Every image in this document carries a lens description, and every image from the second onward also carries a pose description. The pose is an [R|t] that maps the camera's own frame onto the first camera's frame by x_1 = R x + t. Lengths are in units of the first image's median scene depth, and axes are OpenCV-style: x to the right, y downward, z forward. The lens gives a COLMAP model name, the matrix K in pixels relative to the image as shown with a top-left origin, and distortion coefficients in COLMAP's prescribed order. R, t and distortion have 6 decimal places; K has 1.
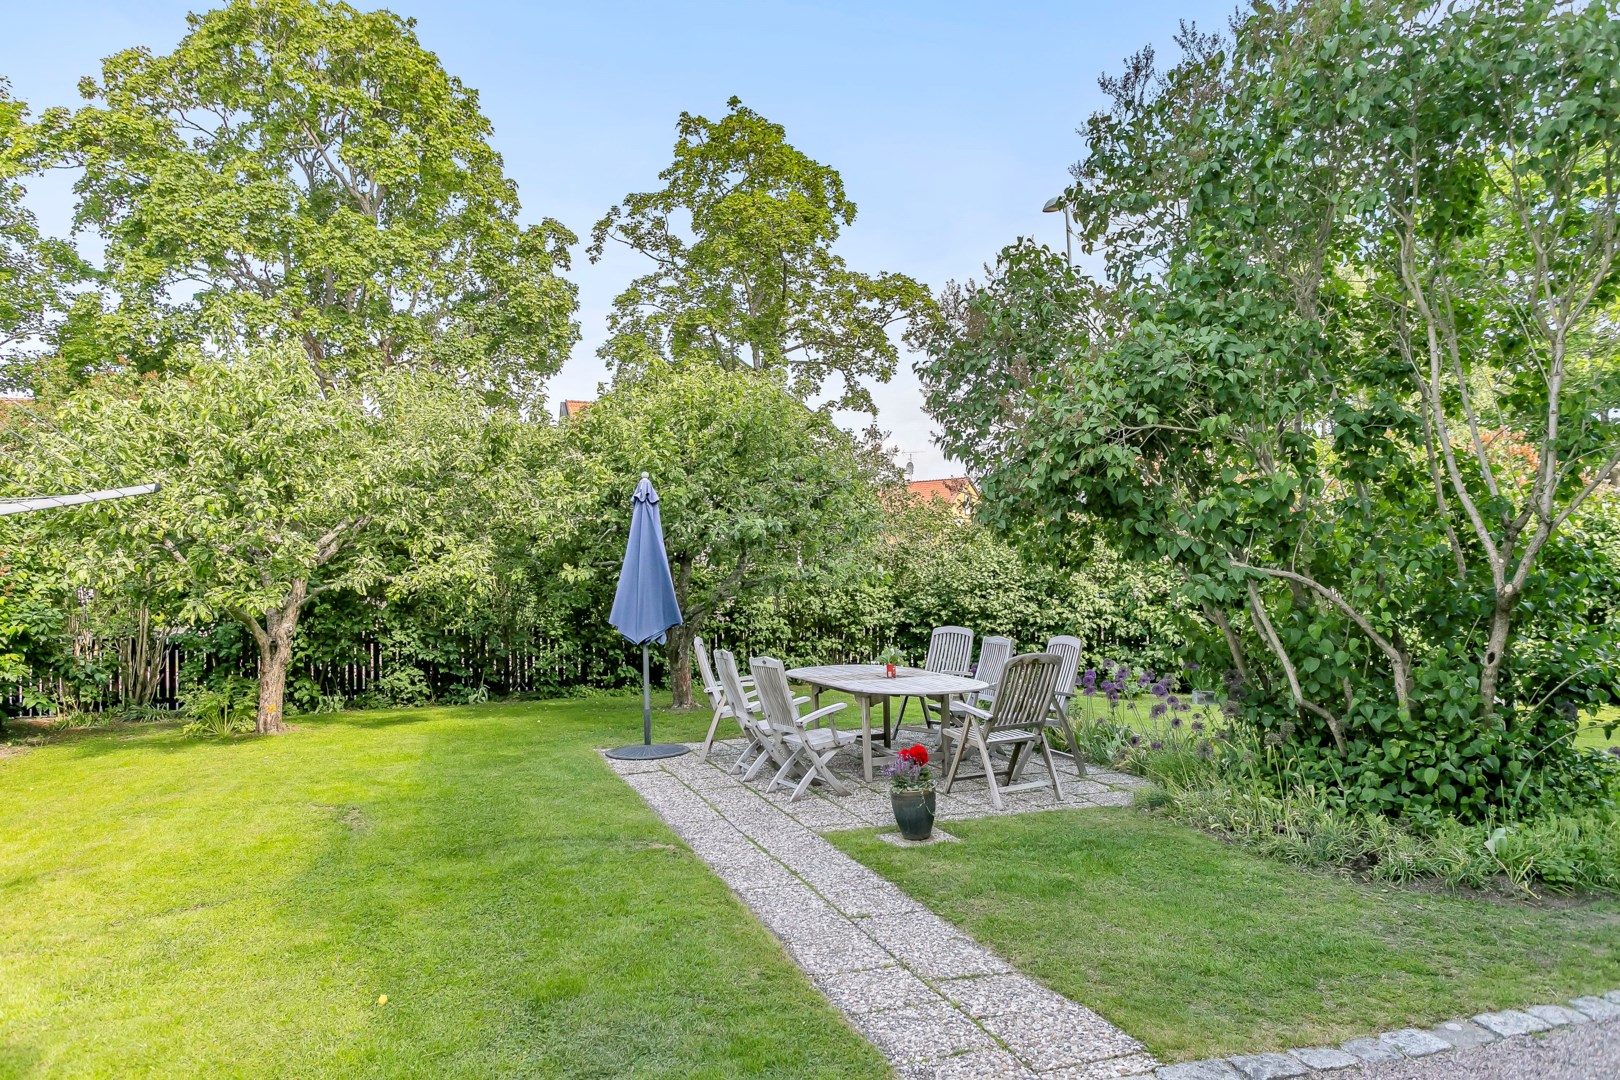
lens RADIAL K [[1073.7, 0, 810.6], [0, 1073.7, 541.8], [0, 0, 1]] dist [-0.000409, 0.000053]
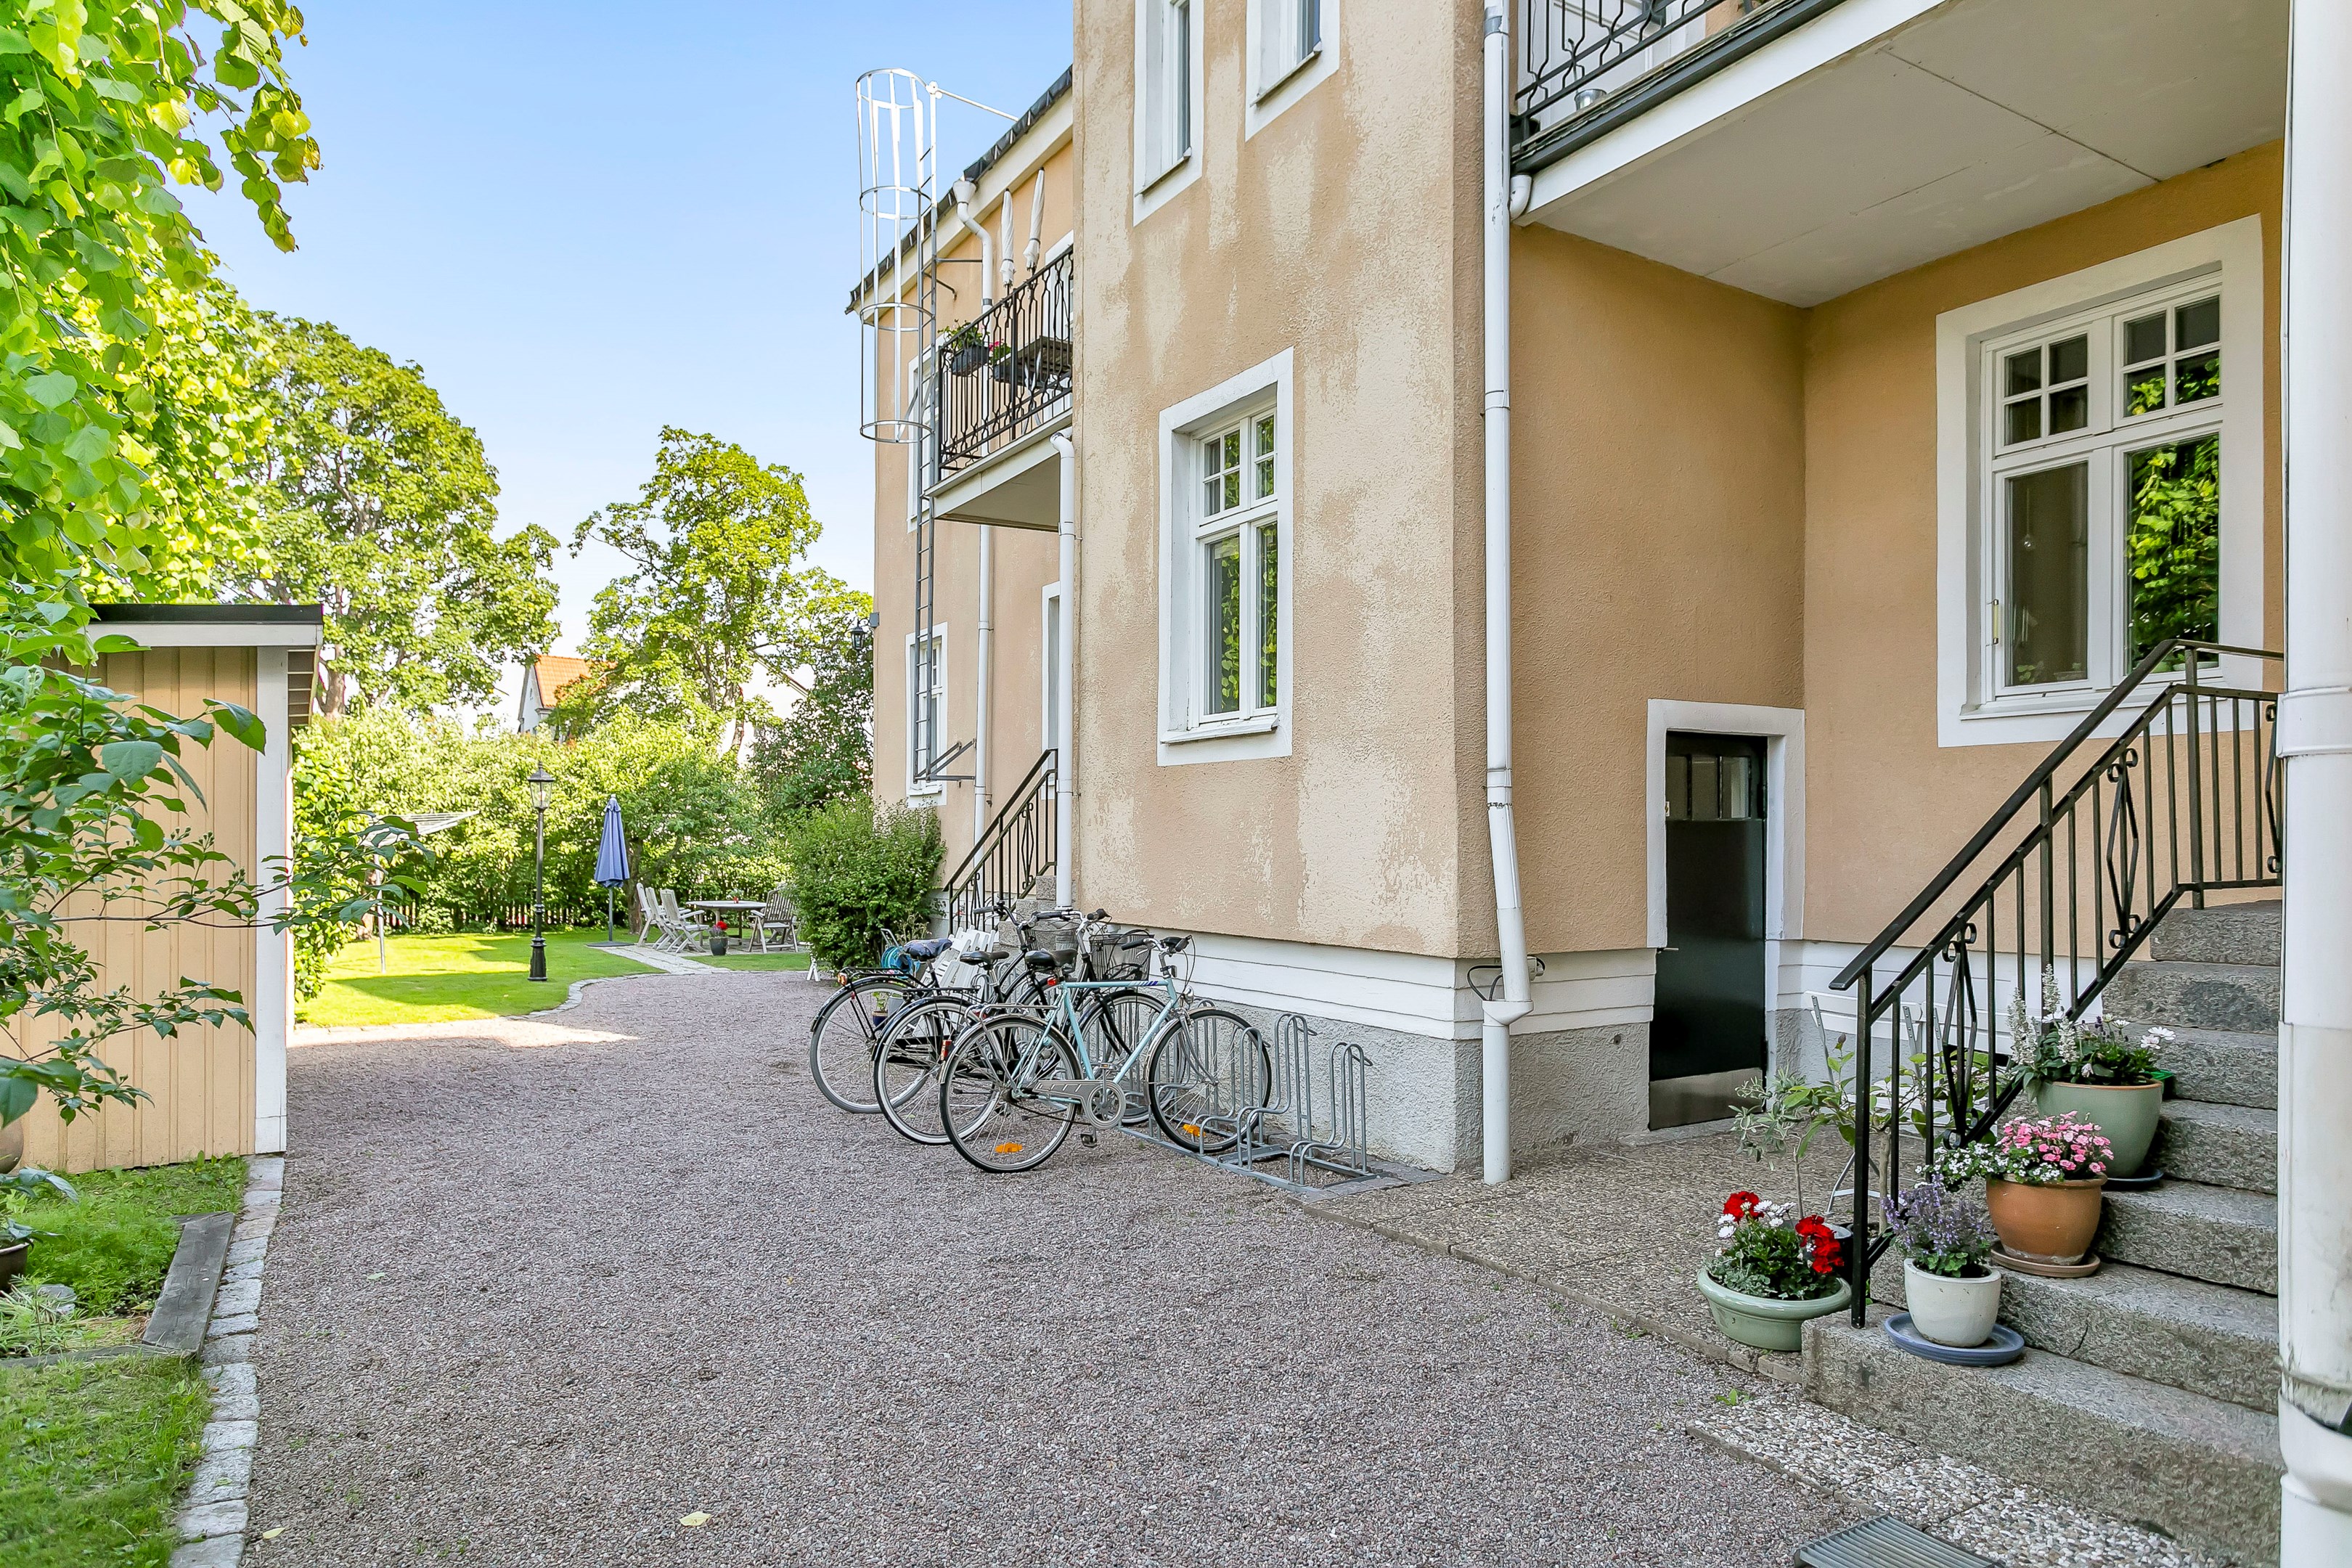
lens RADIAL K [[1437.6, 0, 1176.8], [0, 1437.6, 801.0], [0, 0, 1]] dist [-0.001224, -0.000017]
pose [[0.976528, 0.028681, 0.213474, 0.096258], [-0.027821, 0.999588, -0.007034, -0.022494], [-0.213588, 0.000930, 0.976923, -0.588753]]
